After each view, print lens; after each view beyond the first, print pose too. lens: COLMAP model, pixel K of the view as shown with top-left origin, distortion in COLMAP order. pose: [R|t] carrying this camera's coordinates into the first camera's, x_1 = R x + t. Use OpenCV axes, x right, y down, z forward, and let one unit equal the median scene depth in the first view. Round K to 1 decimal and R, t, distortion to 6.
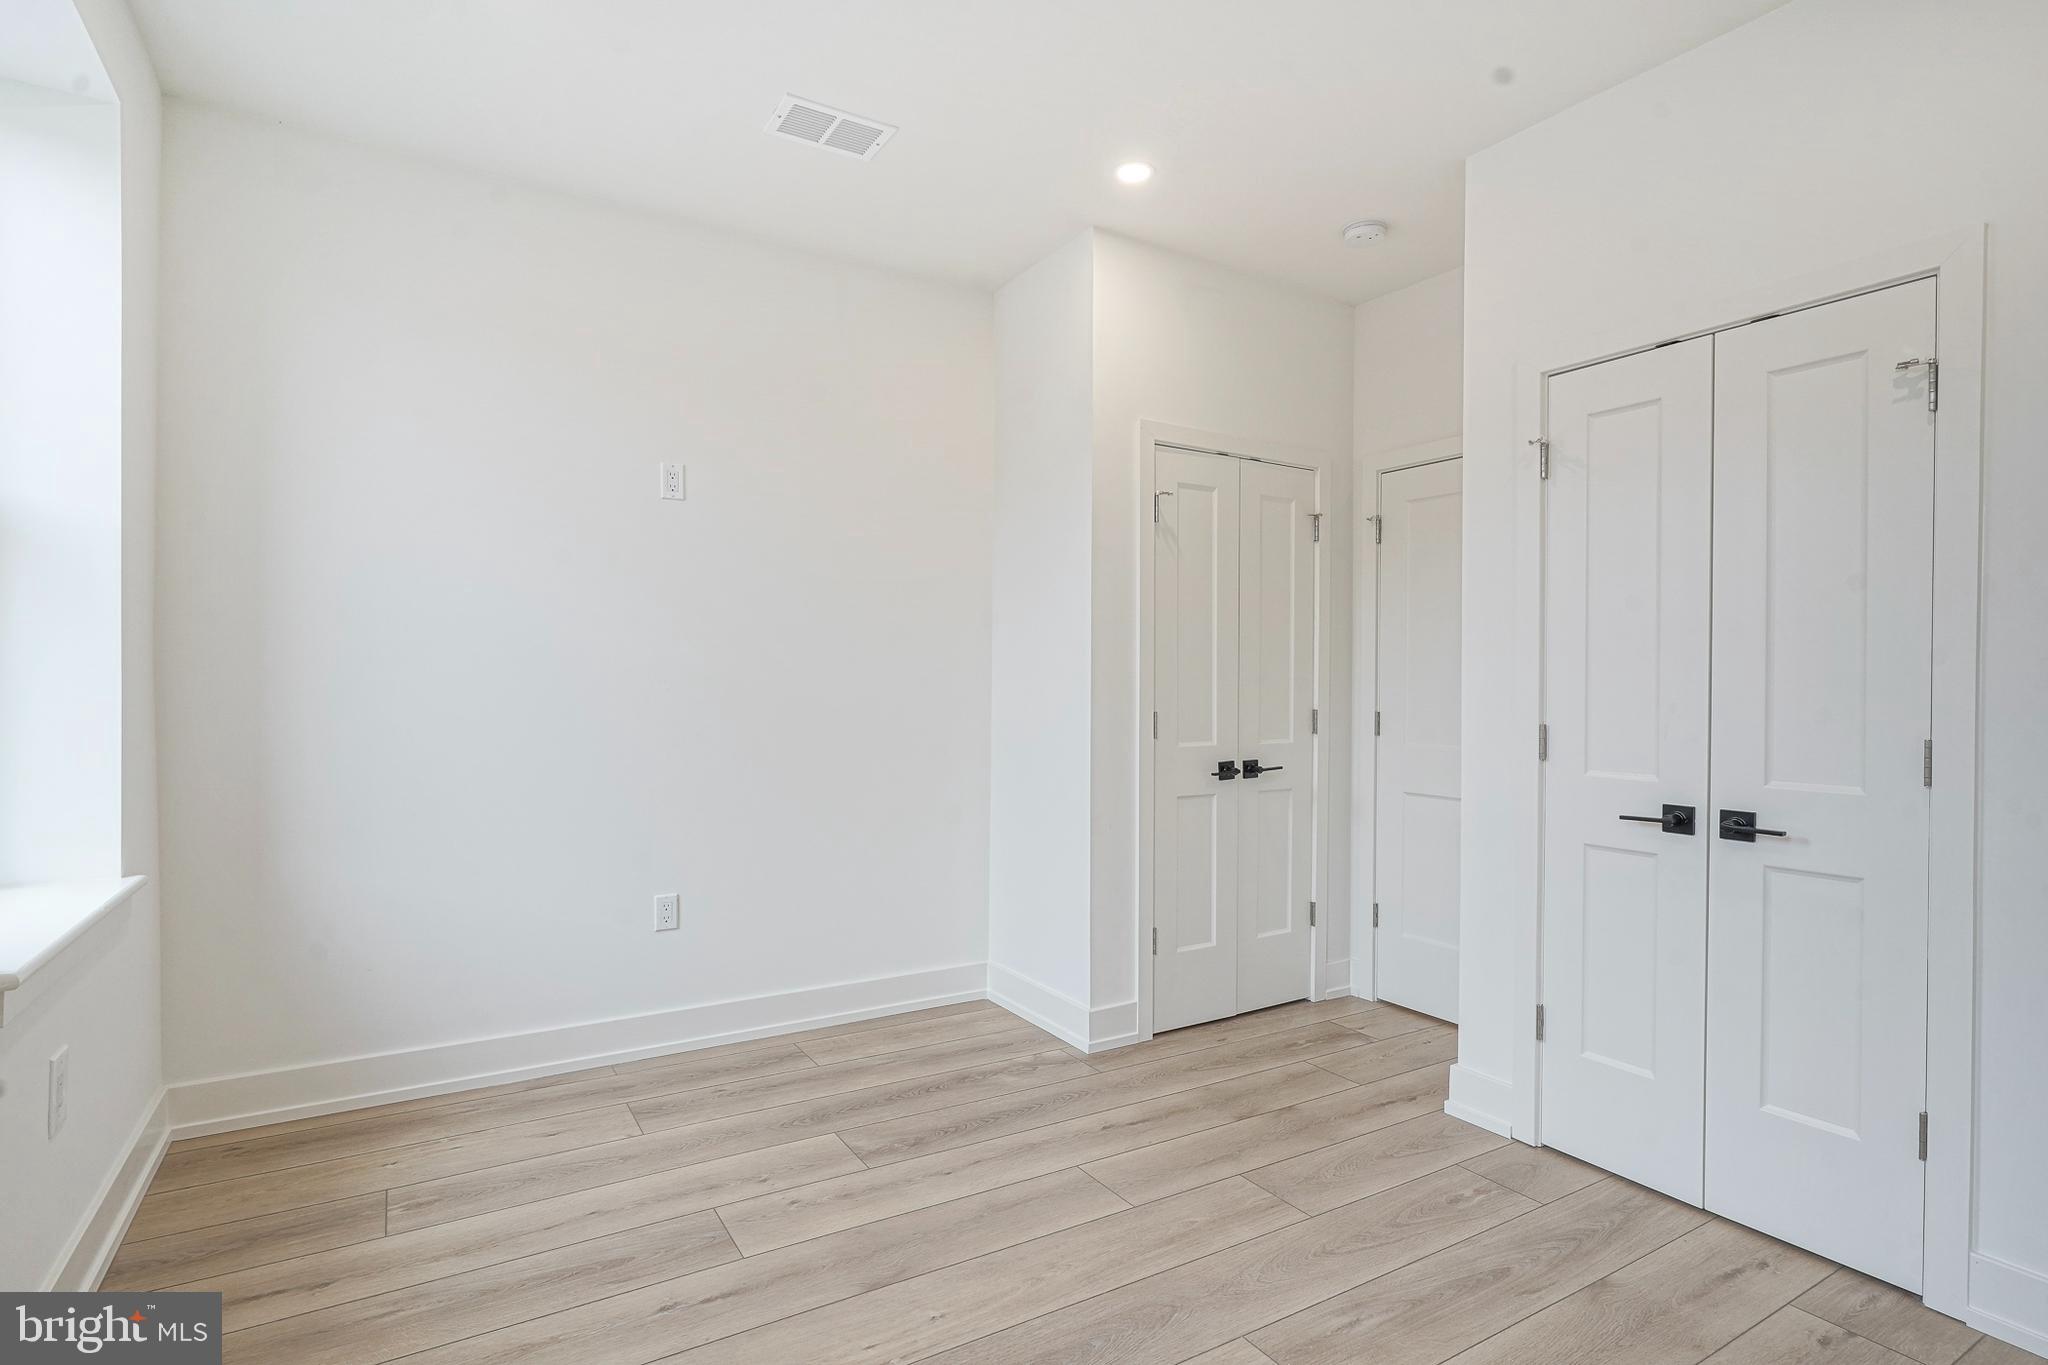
lens RADIAL K [[1002.4, 0, 1030.6], [0, 1002.4, 687.7], [0, 0, 1]] dist [-0.012990, 0.003416]
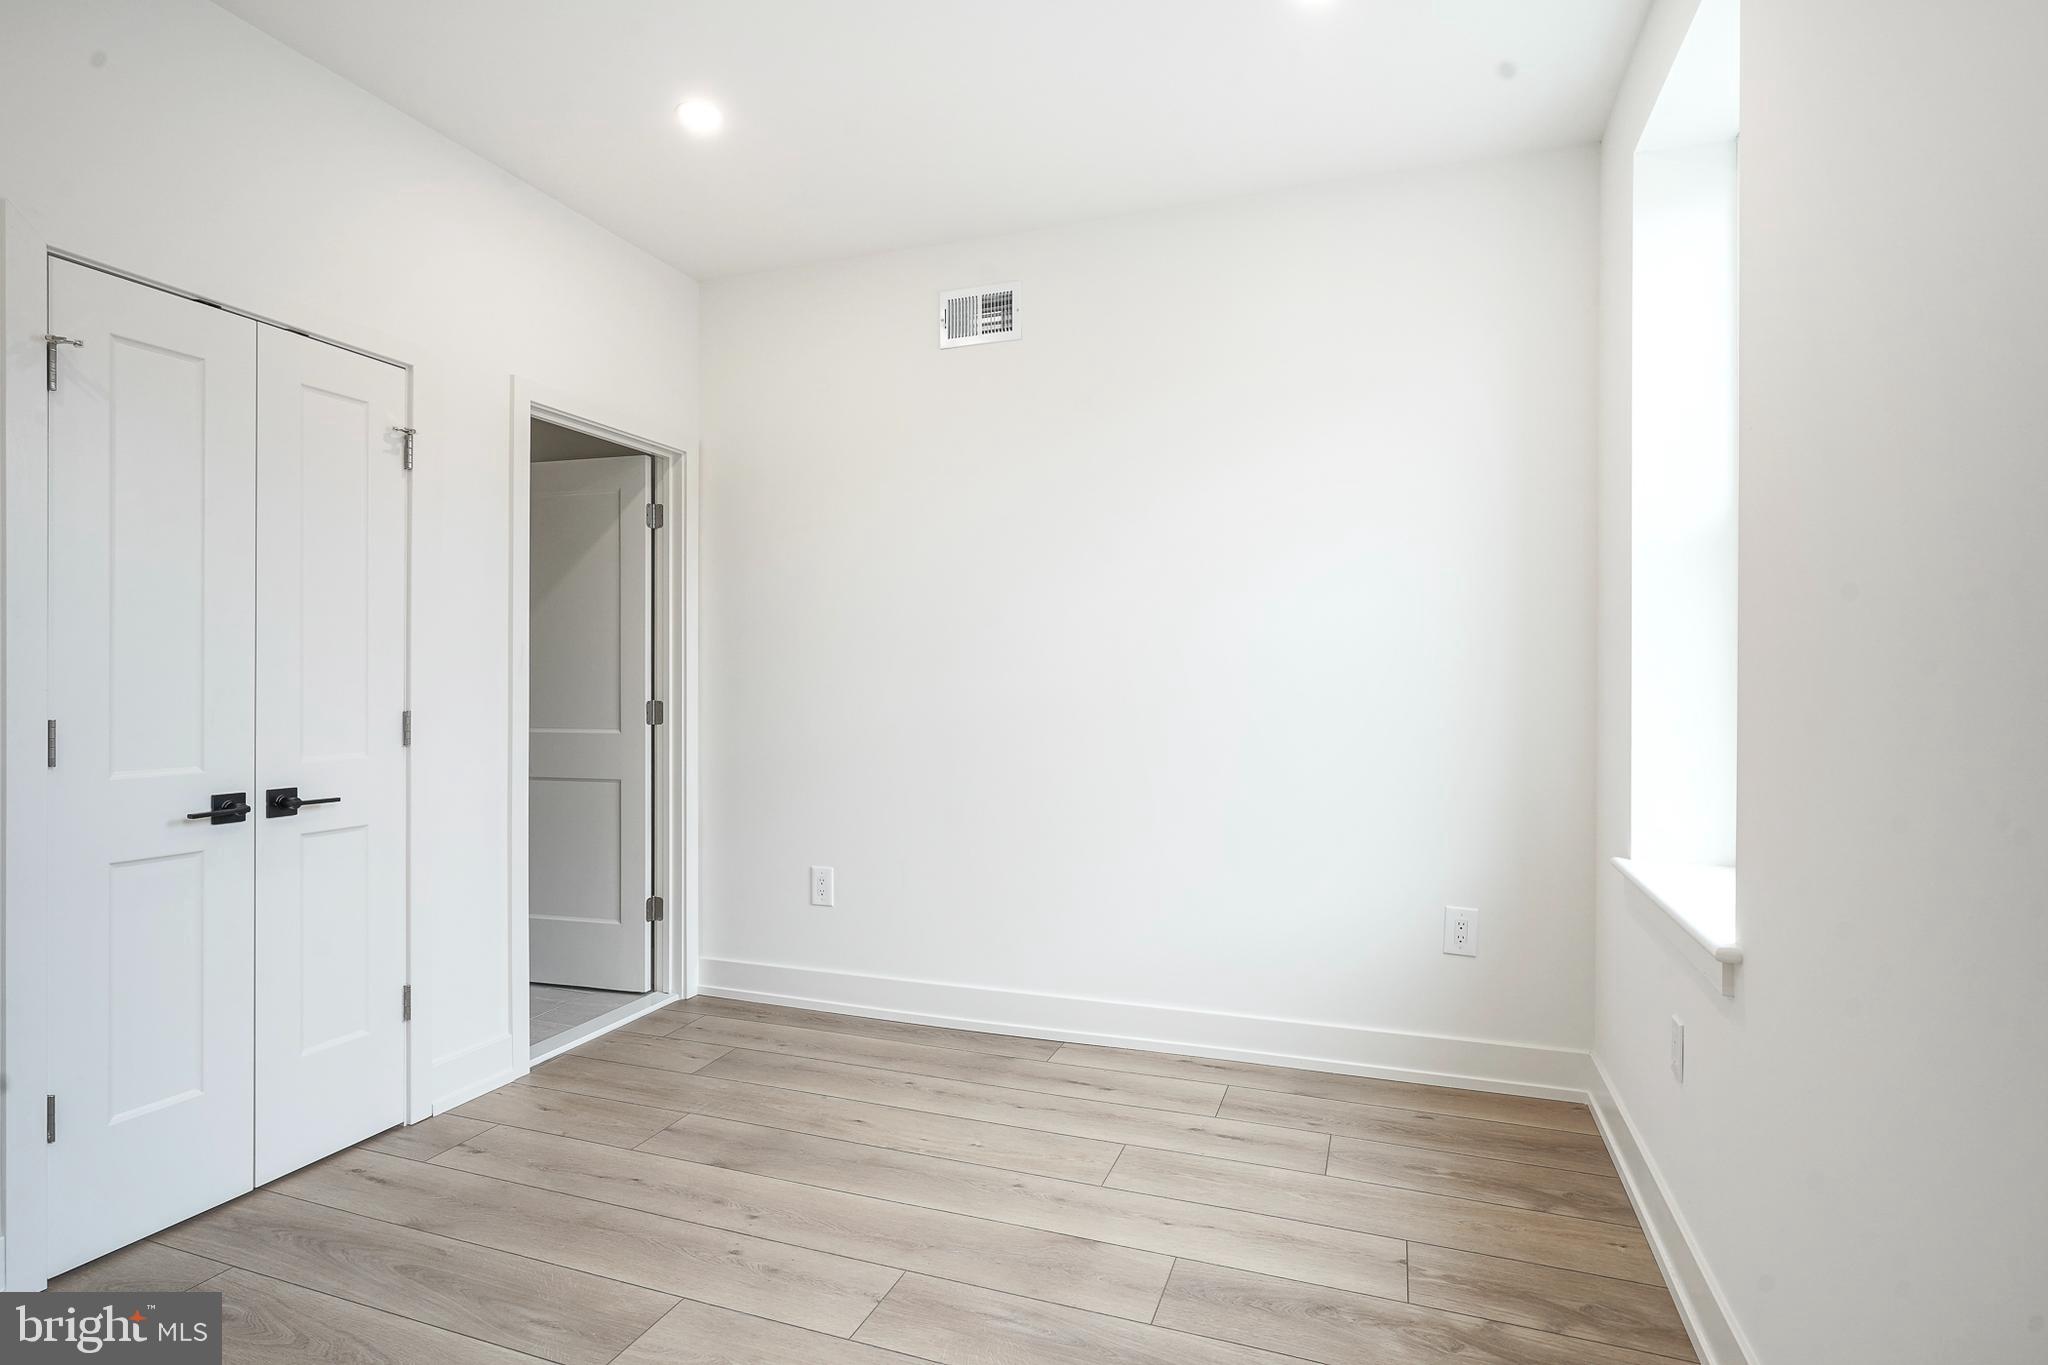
lens RADIAL K [[1002.4, 0, 1037.3], [0, 1002.4, 681.3], [0, 0, 1]] dist [-0.012990, 0.003416]
pose [[-0.618433, -0.014987, 0.785694, -0.605809], [-0.008171, 0.999887, 0.012641, -0.009997], [-0.785795, 0.001397, -0.618486, 1.010070]]
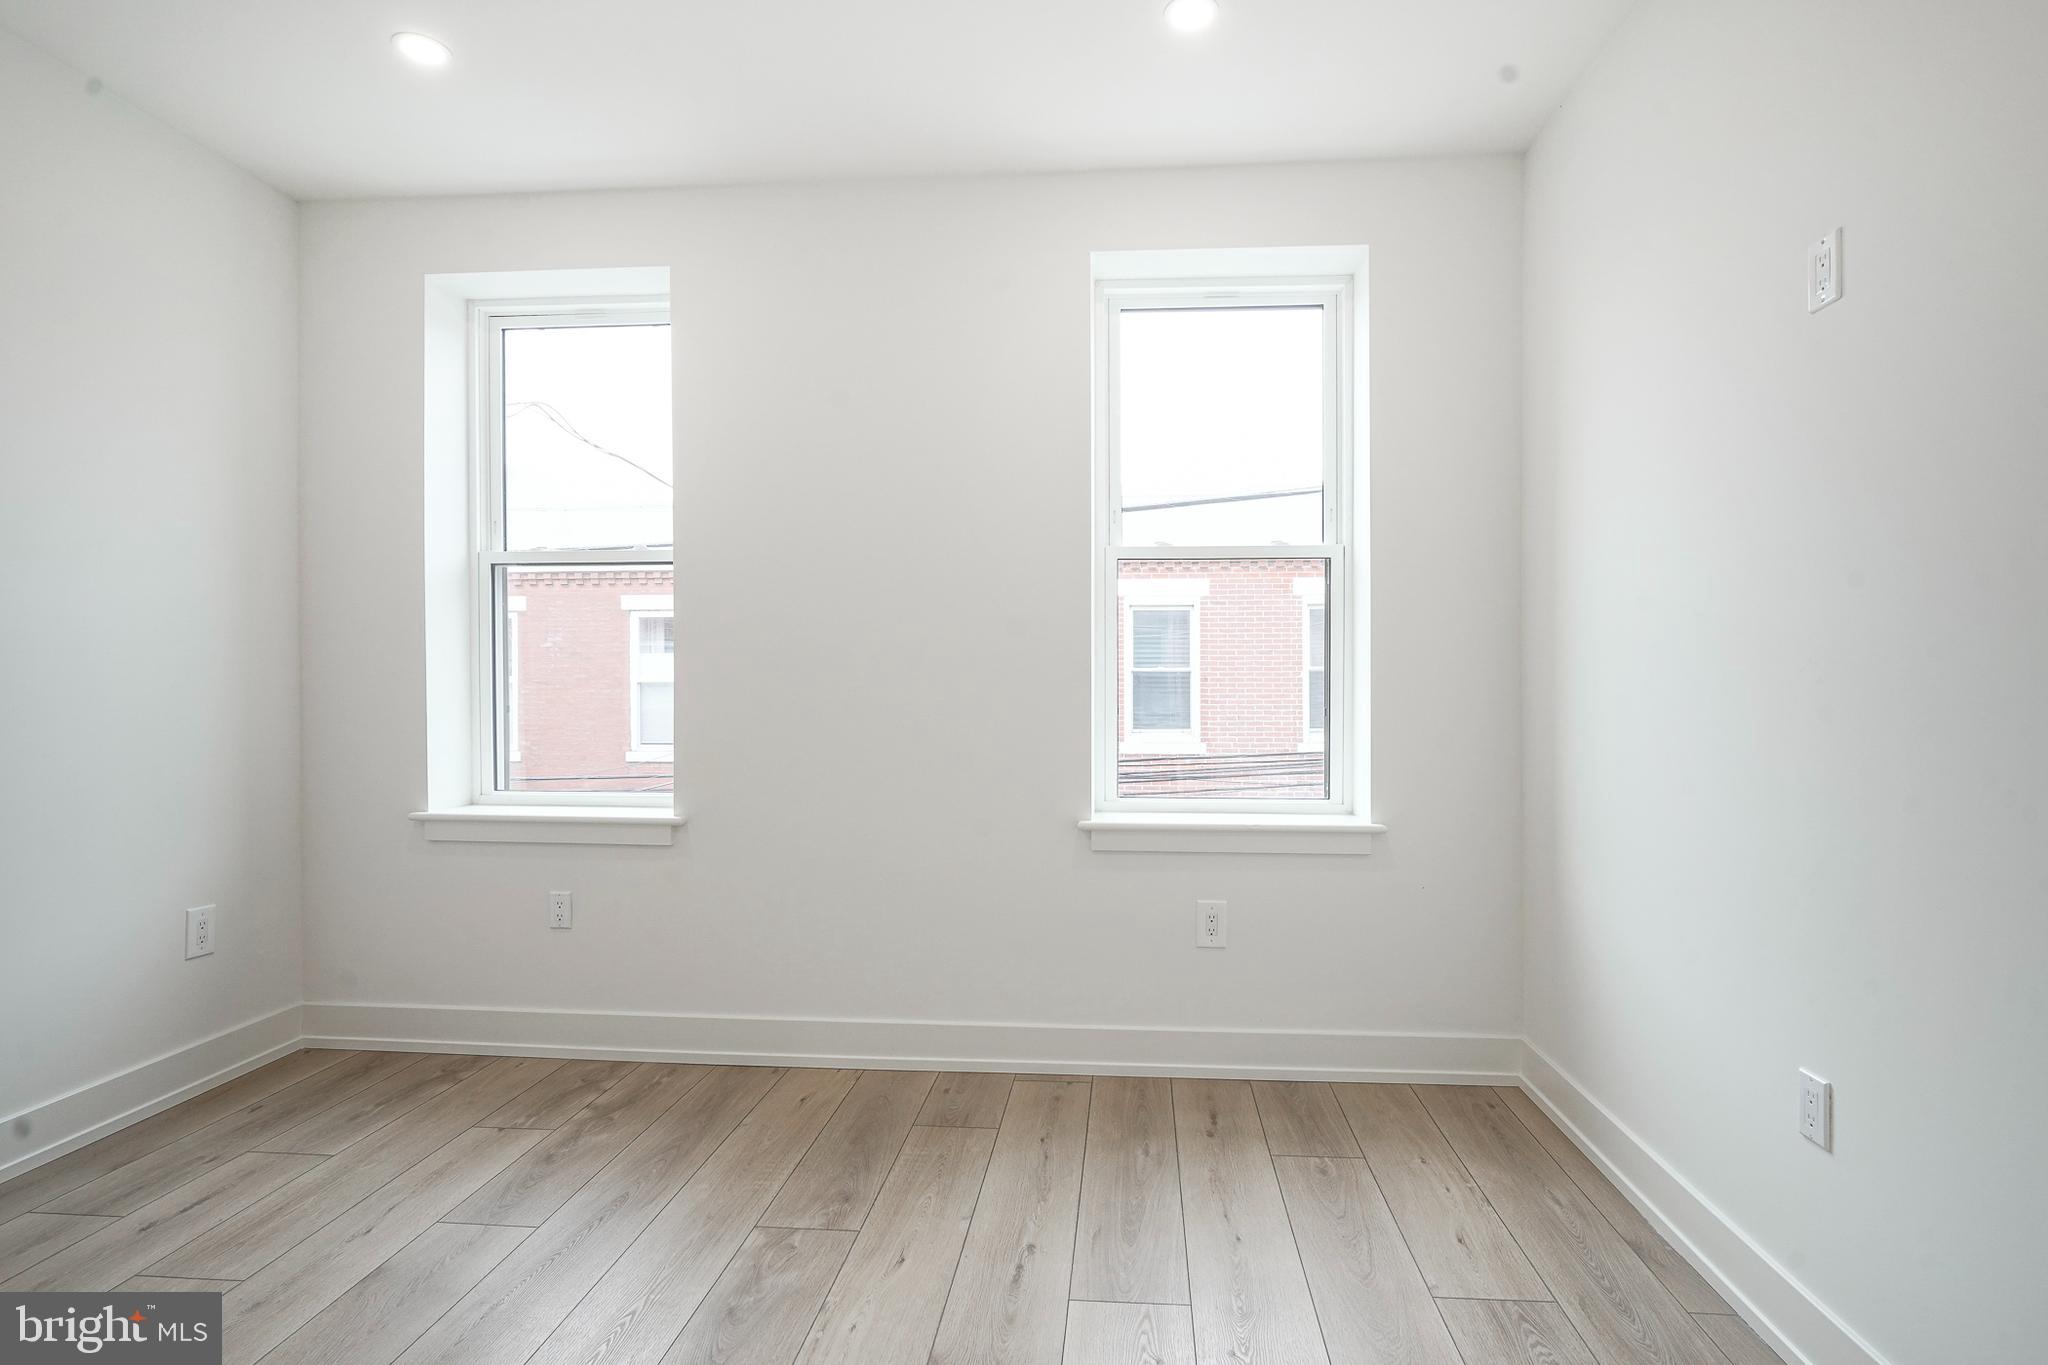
lens RADIAL K [[1002.4, 0, 1016.0], [0, 1002.4, 699.7], [0, 0, 1]] dist [-0.012990, 0.003416]
pose [[-0.617055, 0.000774, -0.786920, 0.409830], [-0.007938, 0.999943, 0.007209, 0.015659], [0.786880, 0.010695, -0.617013, 1.356644]]
